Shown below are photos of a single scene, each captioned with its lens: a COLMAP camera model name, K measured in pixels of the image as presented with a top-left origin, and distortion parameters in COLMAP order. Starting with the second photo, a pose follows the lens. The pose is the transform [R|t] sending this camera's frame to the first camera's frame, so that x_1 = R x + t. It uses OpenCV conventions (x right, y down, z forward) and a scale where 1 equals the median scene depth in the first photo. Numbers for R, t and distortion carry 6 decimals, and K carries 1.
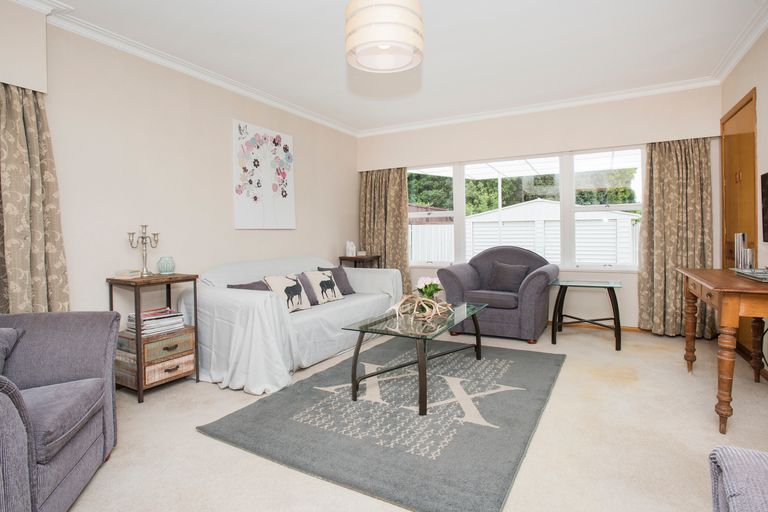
lens RADIAL K [[369.8, 0, 384.0], [0, 369.8, 256.7], [0, 0, 1]] dist [-0.017773, 0.007593]
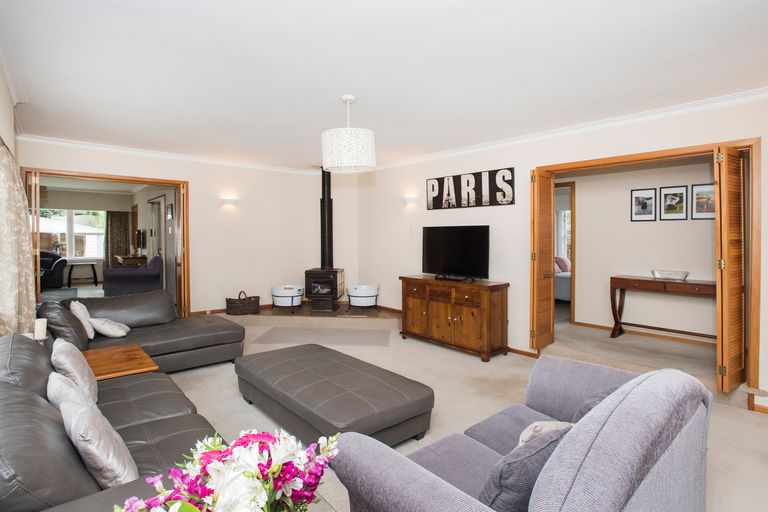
lens RADIAL K [[369.8, 0, 380.8], [0, 369.8, 252.3], [0, 0, 1]] dist [-0.017773, 0.007593]
pose [[0.345406, -0.012090, 0.938375, -1.300882], [0.022662, 0.999733, 0.004539, 0.027062], [-0.938180, 0.019698, 0.345588, -2.116024]]
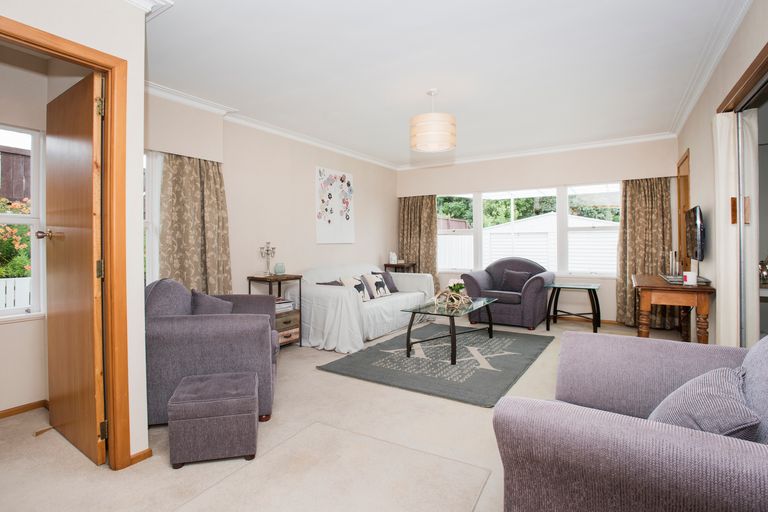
lens RADIAL K [[369.8, 0, 381.1], [0, 369.8, 254.2], [0, 0, 1]] dist [-0.017773, 0.007593]
pose [[0.998355, 0.009778, -0.056504, -0.083010], [-0.011188, 0.999633, -0.024689, -0.003203], [0.056242, 0.025280, 0.998097, -0.423900]]
